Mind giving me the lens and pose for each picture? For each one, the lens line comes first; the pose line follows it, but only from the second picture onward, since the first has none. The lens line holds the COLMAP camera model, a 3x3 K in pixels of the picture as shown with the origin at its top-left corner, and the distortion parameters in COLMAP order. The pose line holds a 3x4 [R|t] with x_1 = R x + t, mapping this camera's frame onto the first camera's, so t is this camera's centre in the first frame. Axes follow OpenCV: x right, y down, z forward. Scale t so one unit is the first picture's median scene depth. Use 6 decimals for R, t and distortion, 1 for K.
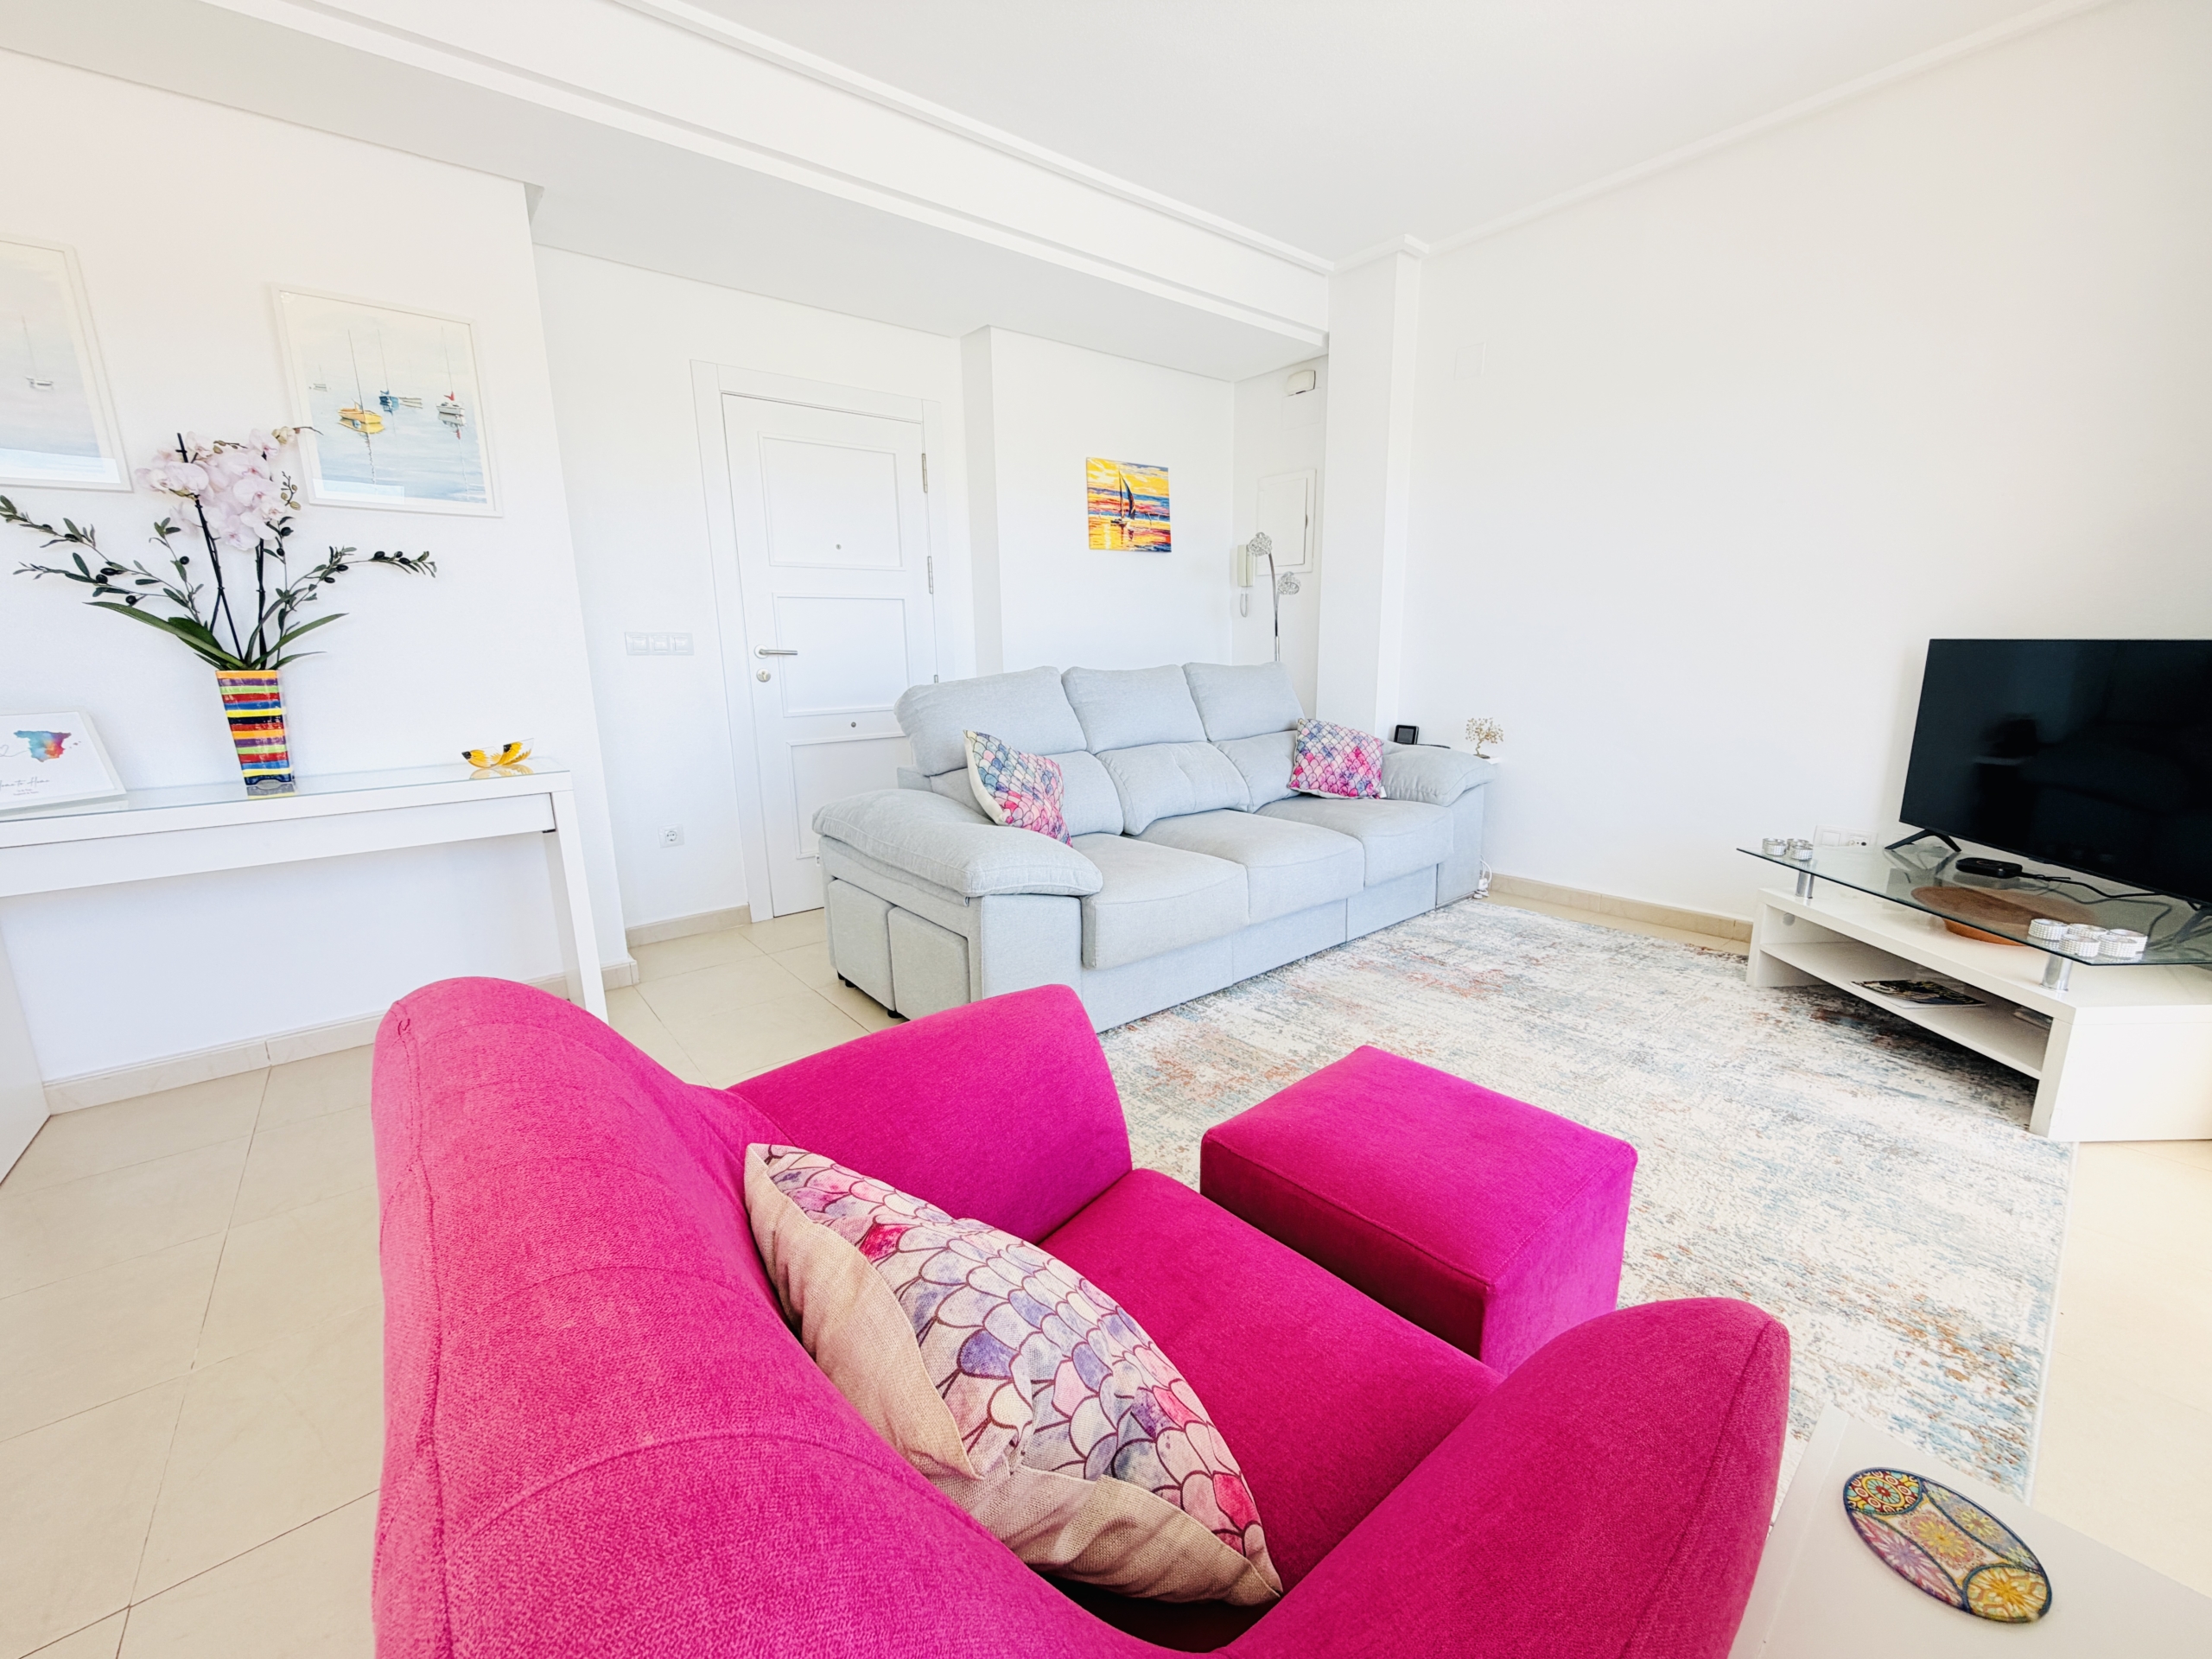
lens RADIAL K [[883.6, 0, 1096.0], [0, 883.6, 837.7], [0, 0, 1]] dist [0.000972, -0.000165]
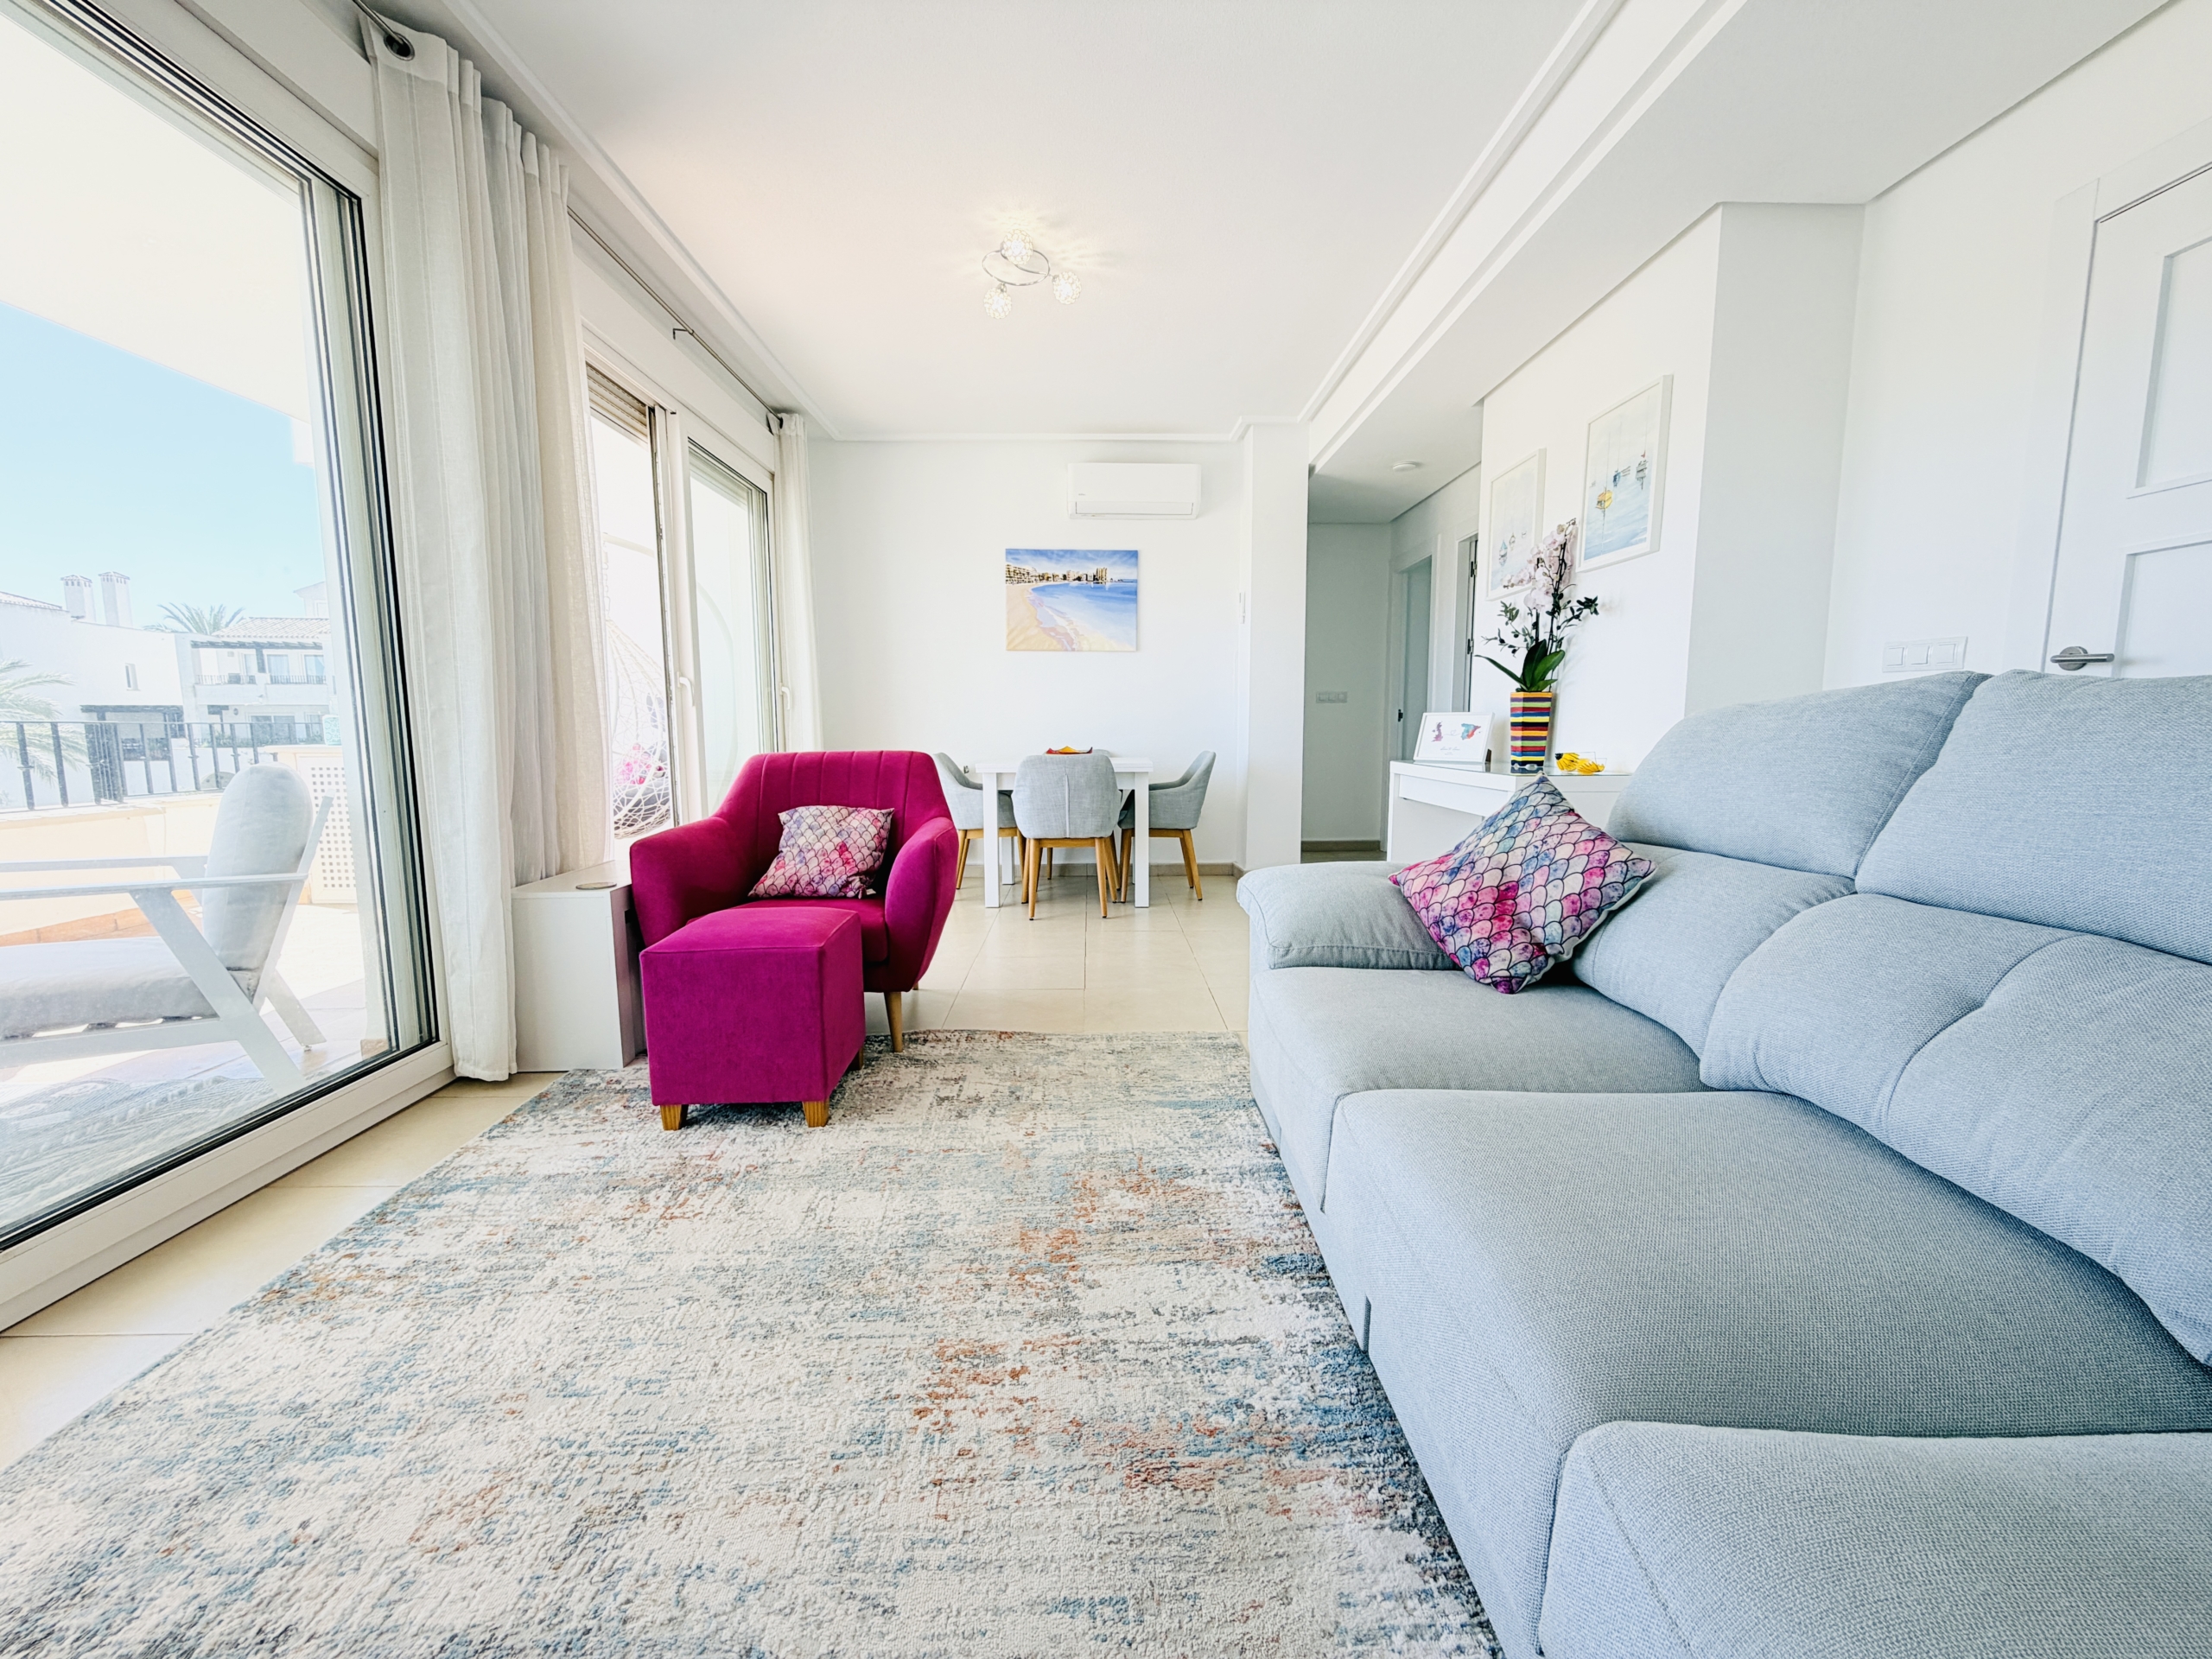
lens RADIAL K [[879.3, 0, 1100.9], [0, 879.3, 831.6], [0, 0, 1]] dist [0.000052, -0.000179]
pose [[-0.616064, 0.114942, -0.779264, 0.541253], [-0.154328, 0.952510, 0.262504, -0.184364], [0.772430, 0.281982, -0.569068, 1.027962]]
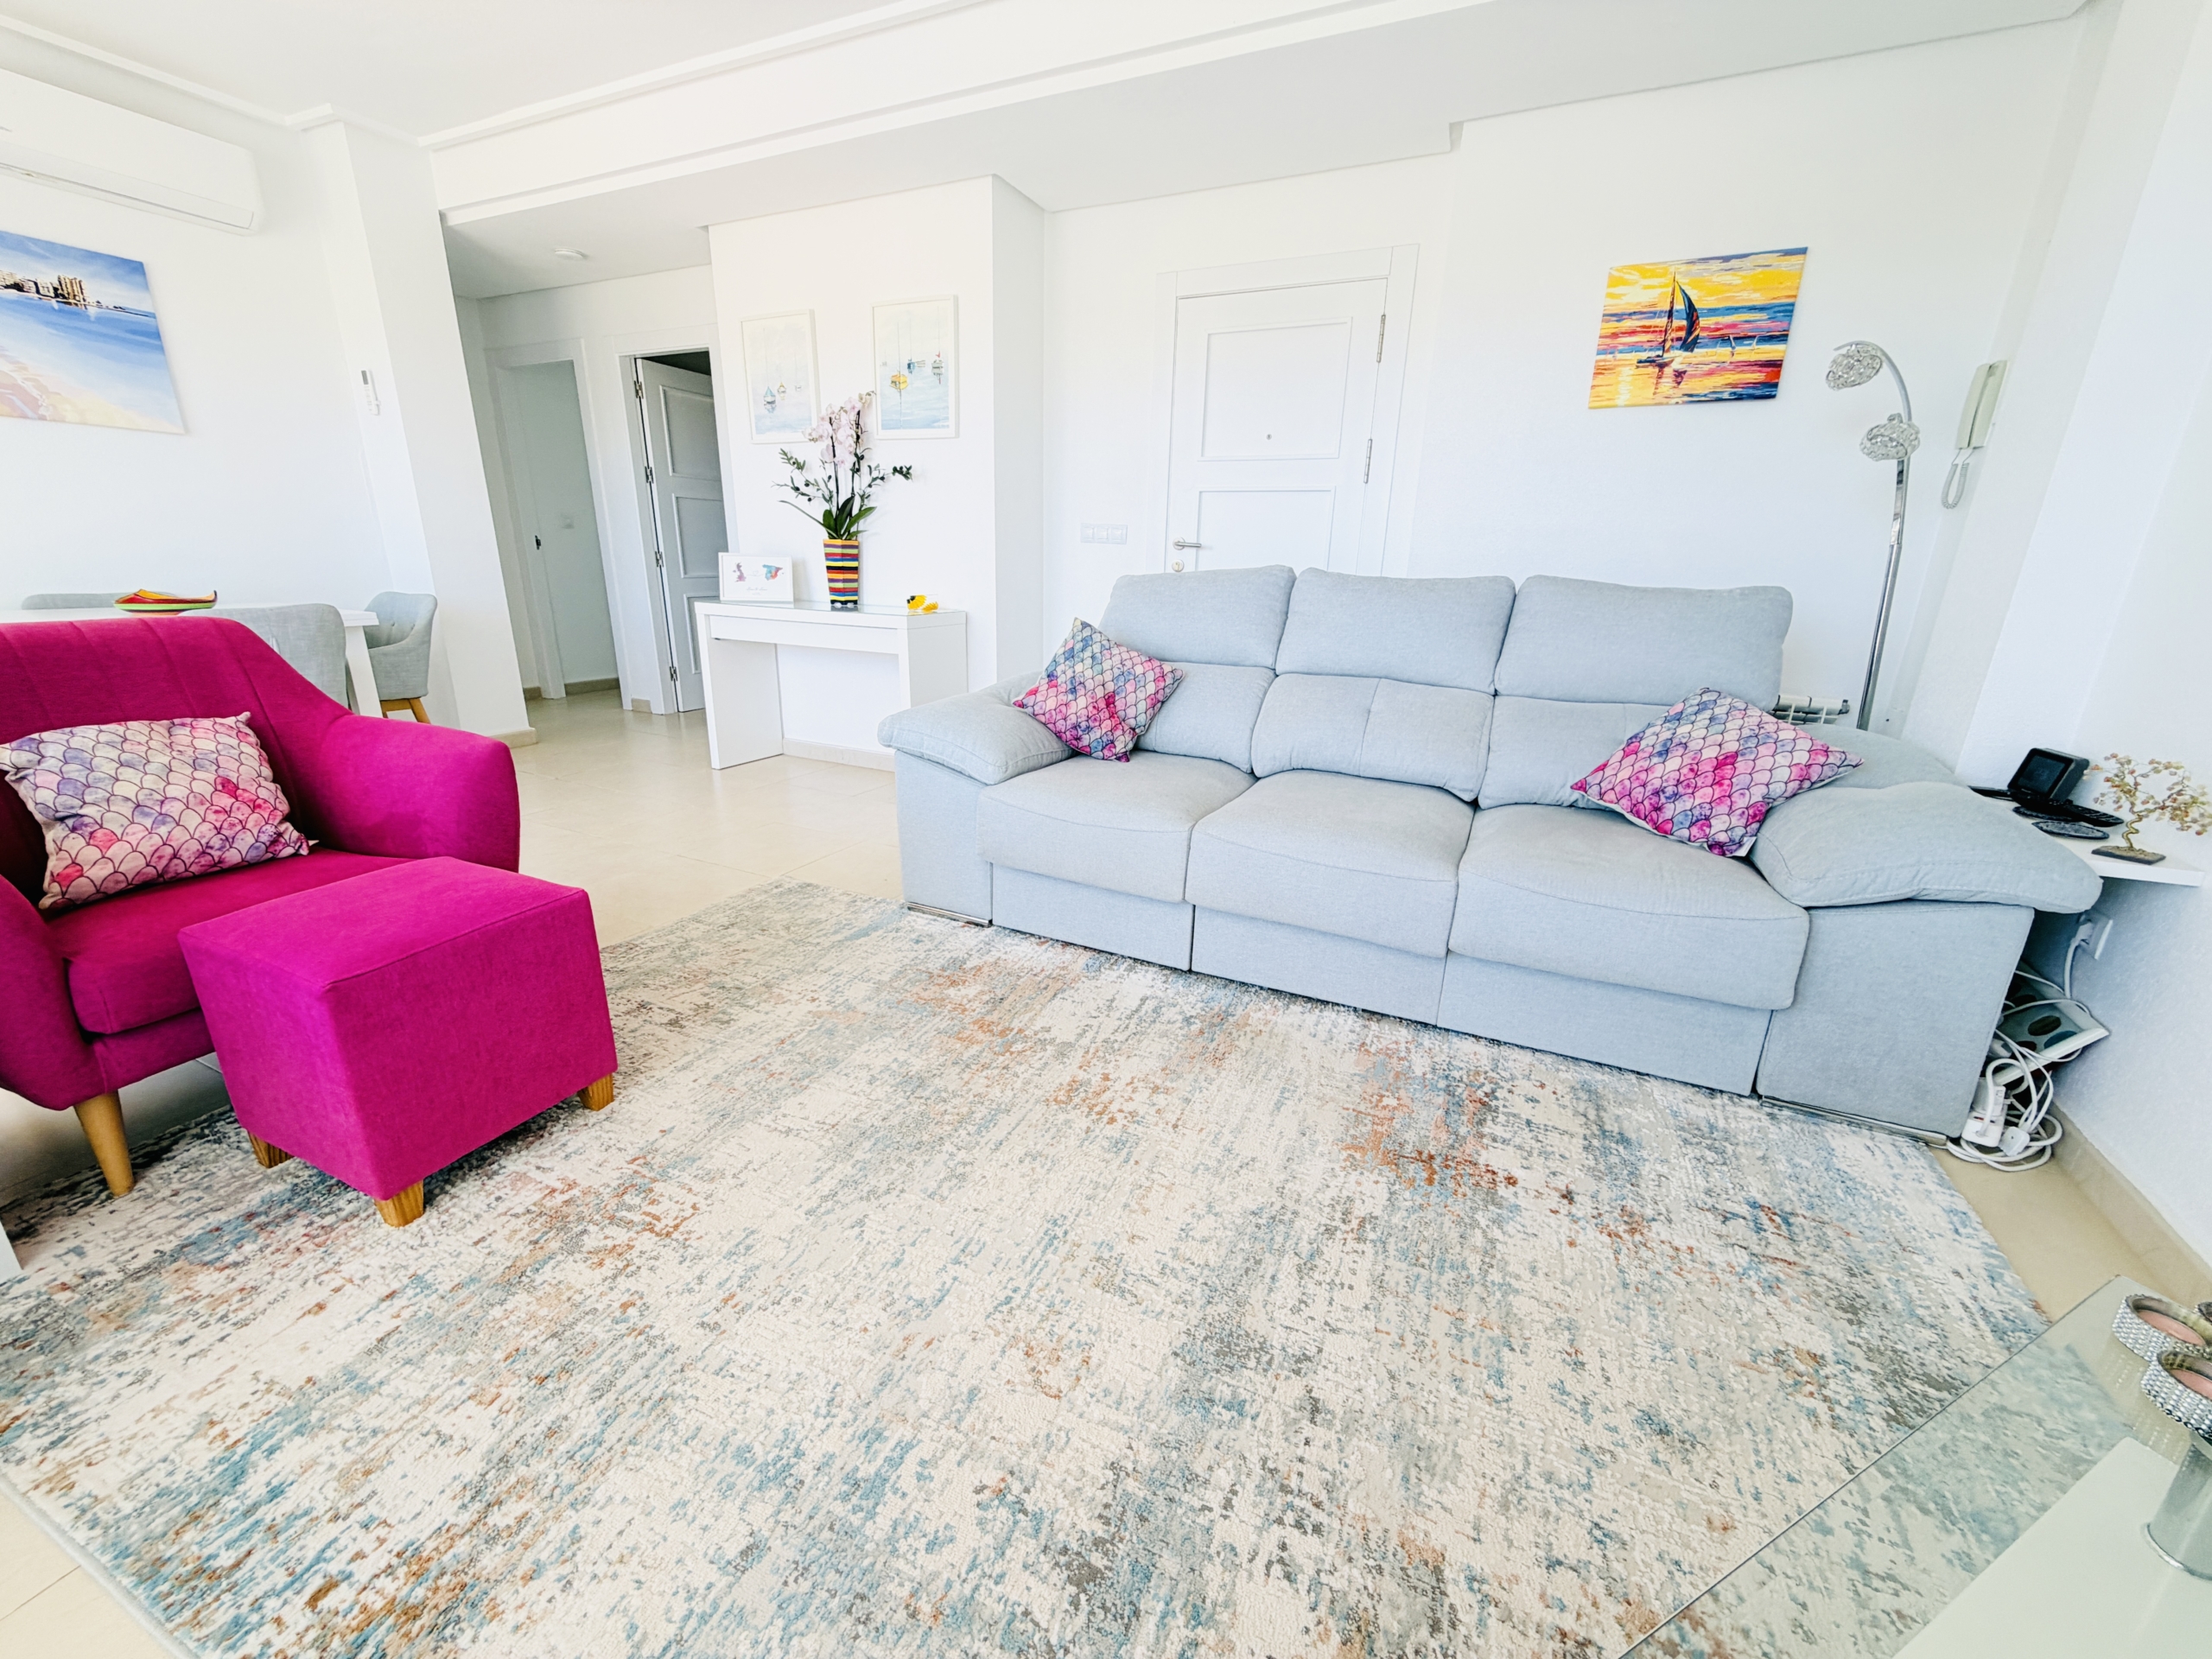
lens RADIAL K [[879.2, 0, 1099.9], [0, 879.2, 834.0], [0, 0, 1]] dist [0.000360, -0.000036]
pose [[0.425120, 0.303242, -0.852829, 0.729773], [-0.226502, 0.947873, 0.224129, -0.107348], [0.876339, 0.097886, 0.471645, 0.513330]]
